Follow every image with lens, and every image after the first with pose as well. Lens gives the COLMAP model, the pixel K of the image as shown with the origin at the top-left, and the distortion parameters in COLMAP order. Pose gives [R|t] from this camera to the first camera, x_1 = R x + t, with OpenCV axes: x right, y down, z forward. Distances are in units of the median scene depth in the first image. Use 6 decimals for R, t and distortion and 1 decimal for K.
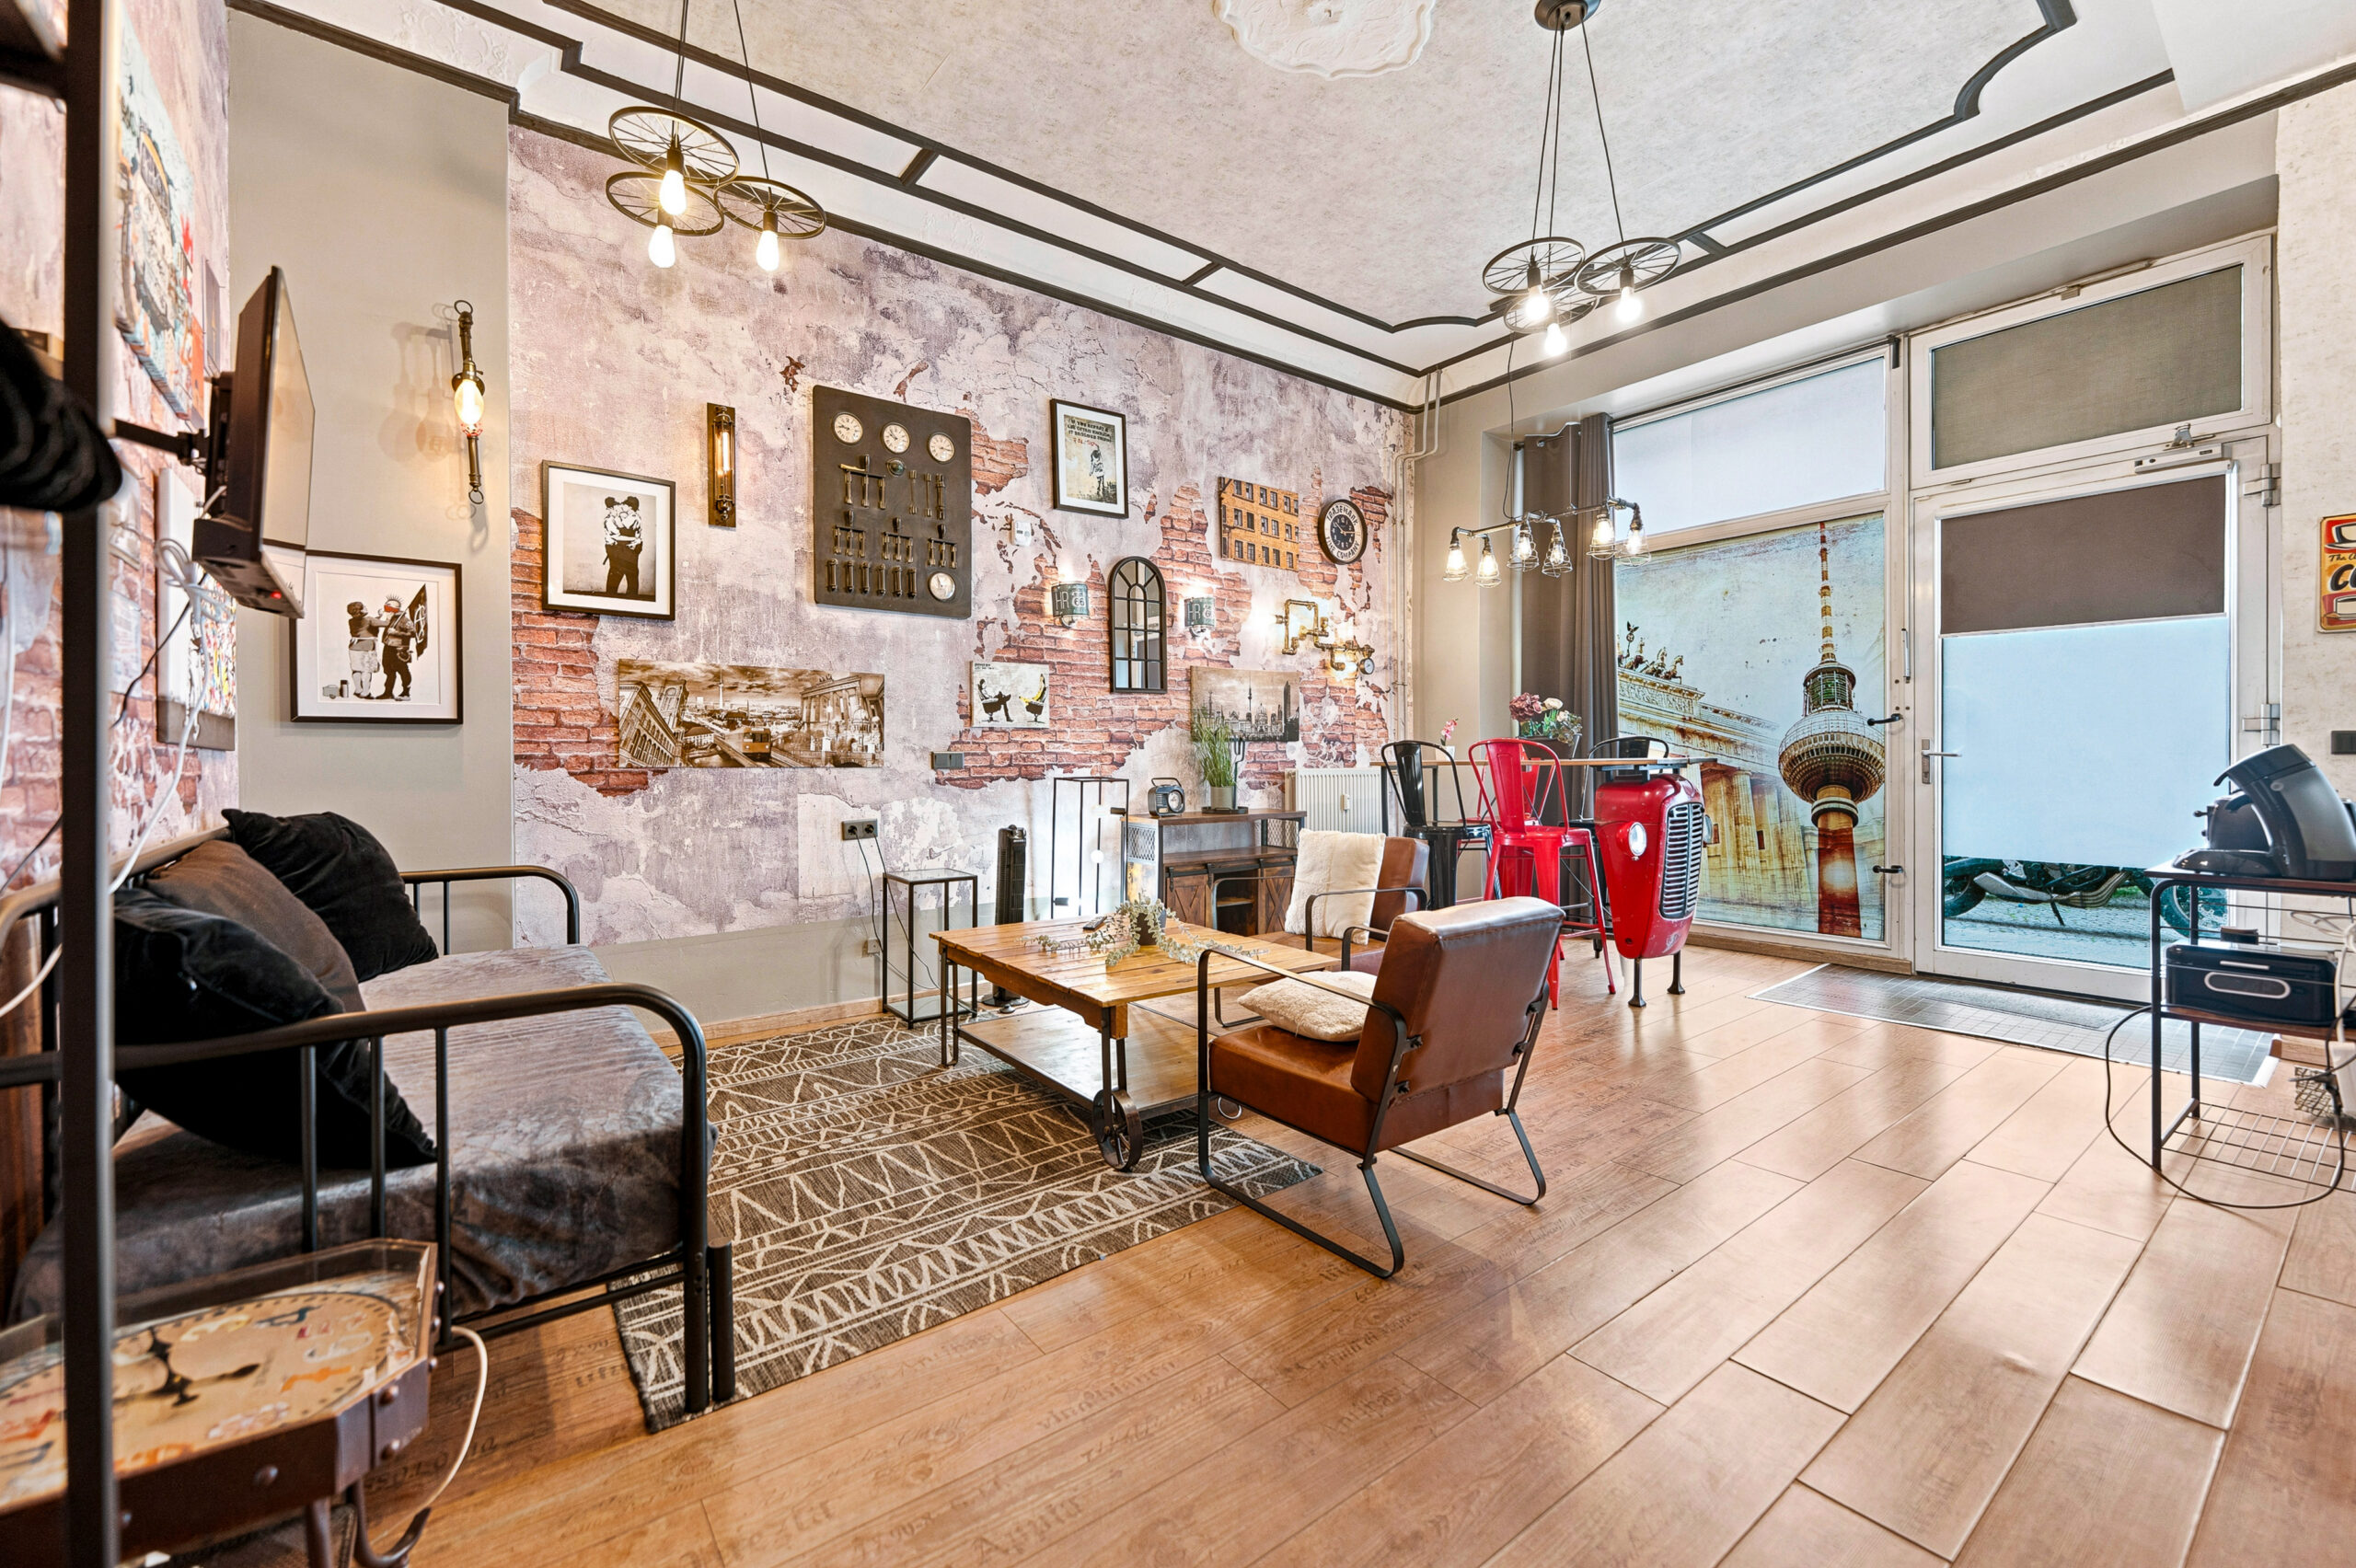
lens RADIAL K [[967.6, 0, 1178.0], [0, 967.6, 784.0], [0, 0, 1]] dist [-0.016571, 0.000094]
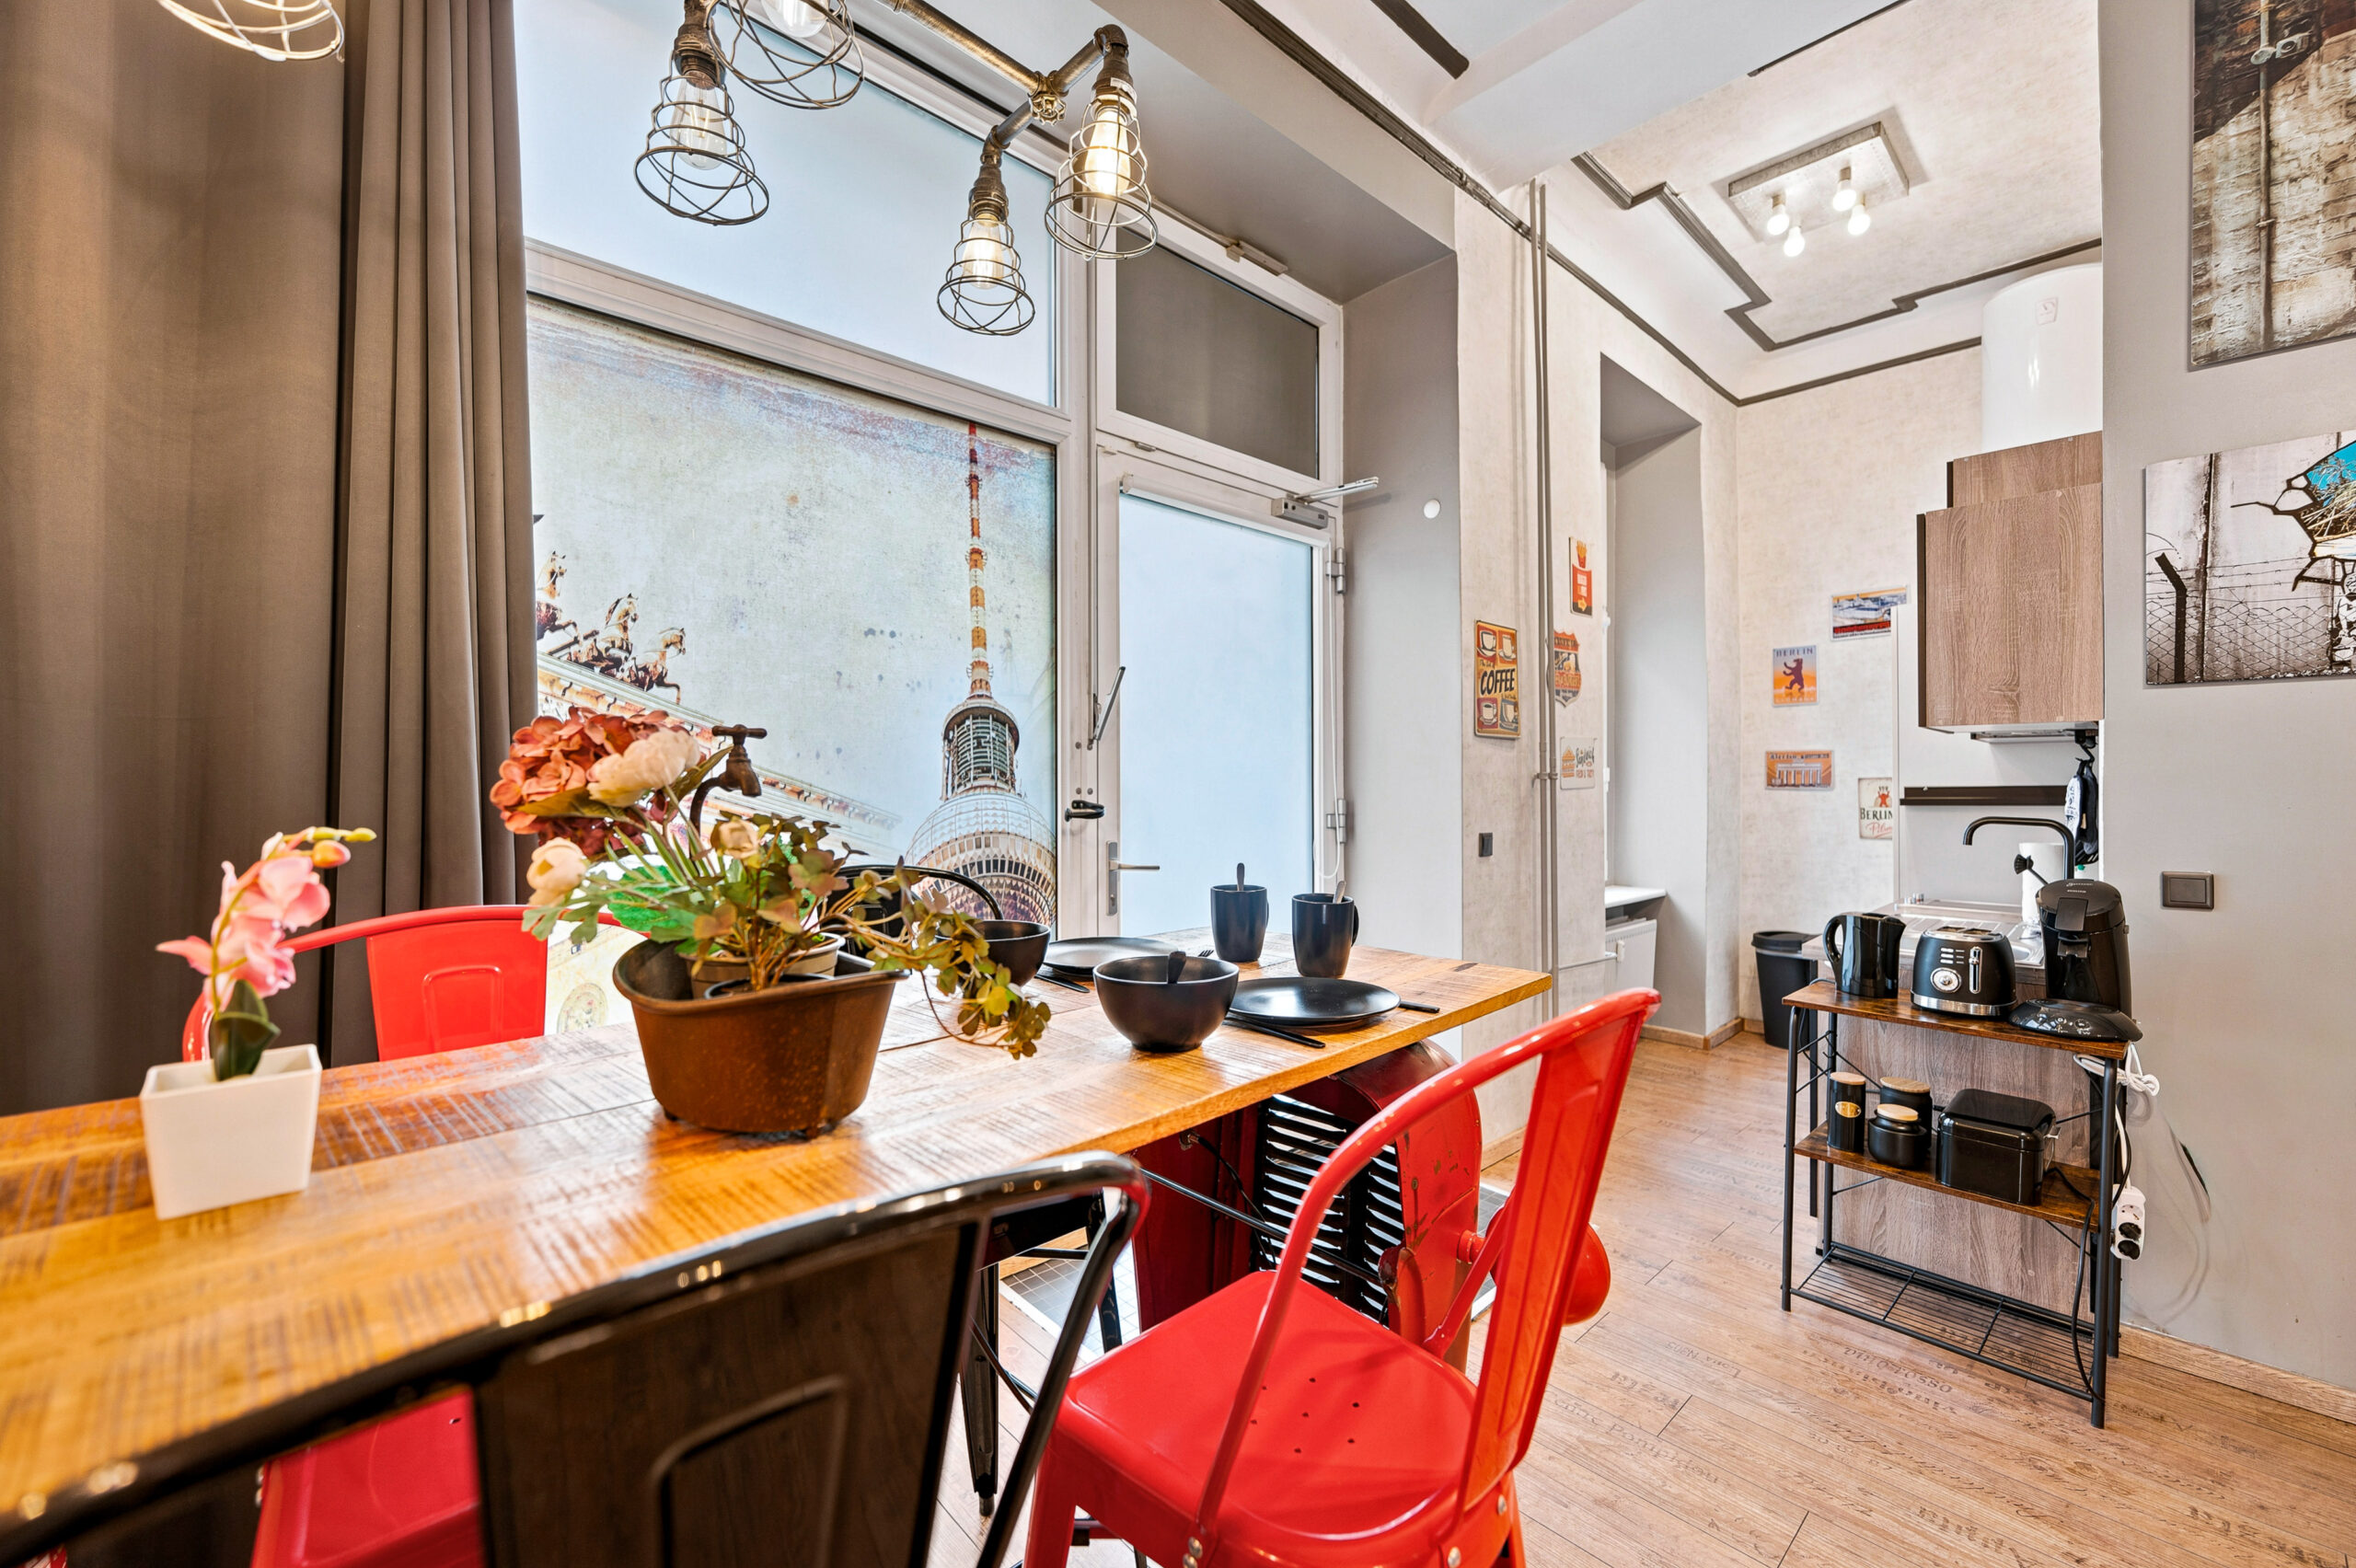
lens RADIAL K [[967.6, 0, 1178.0], [0, 967.6, 784.0], [0, 0, 1]] dist [-0.016571, 0.000094]
pose [[-0.103759, 0.003423, 0.994597, 0.149441], [0.021394, 0.999770, -0.001209, -0.077147], [-0.994372, 0.021153, -0.103808, 0.949516]]
